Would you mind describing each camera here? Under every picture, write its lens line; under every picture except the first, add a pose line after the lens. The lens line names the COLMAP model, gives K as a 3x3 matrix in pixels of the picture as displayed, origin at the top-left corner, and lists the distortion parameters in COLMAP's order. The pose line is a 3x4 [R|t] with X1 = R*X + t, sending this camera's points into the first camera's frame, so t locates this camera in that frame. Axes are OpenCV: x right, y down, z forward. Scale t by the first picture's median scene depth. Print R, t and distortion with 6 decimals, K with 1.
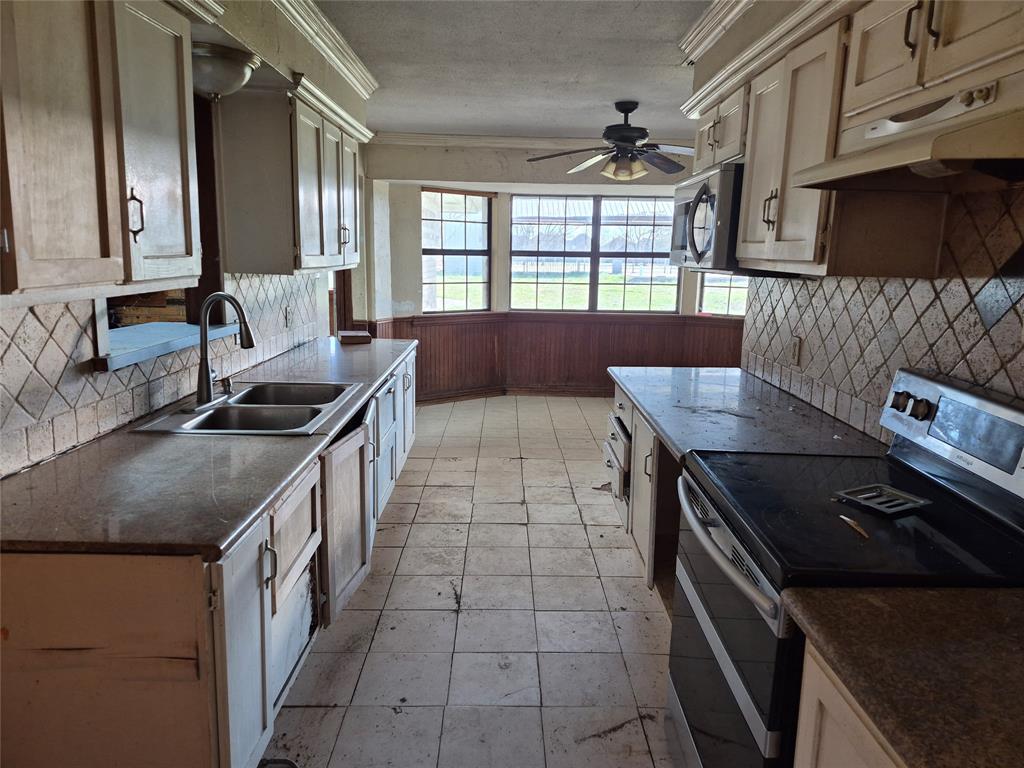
lens RADIAL K [[720.7, 0, 515.6], [0, 720.7, 391.1], [0, 0, 1]] dist [0.079976, -0.103442]
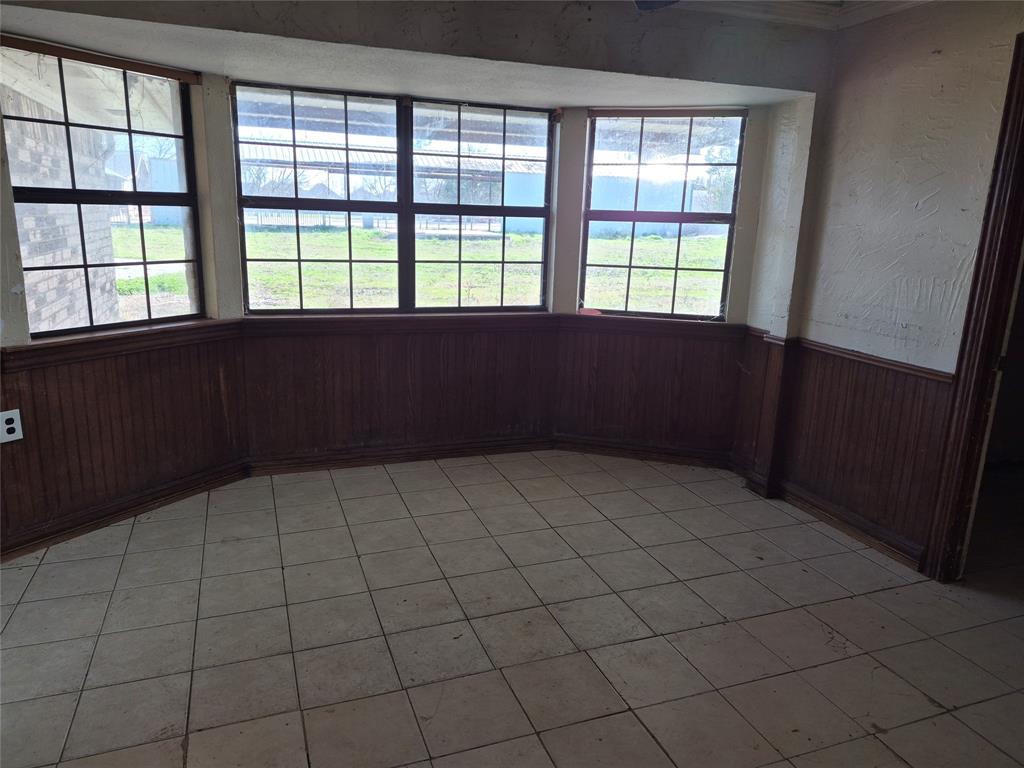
lens RADIAL K [[720.7, 0, 515.6], [0, 720.7, 391.1], [0, 0, 1]] dist [0.079976, -0.103442]
pose [[0.942024, -0.067692, 0.328648, -0.001972], [0.046841, 0.996379, 0.070962, -0.085962], [-0.332261, -0.051454, 0.941783, 0.449954]]
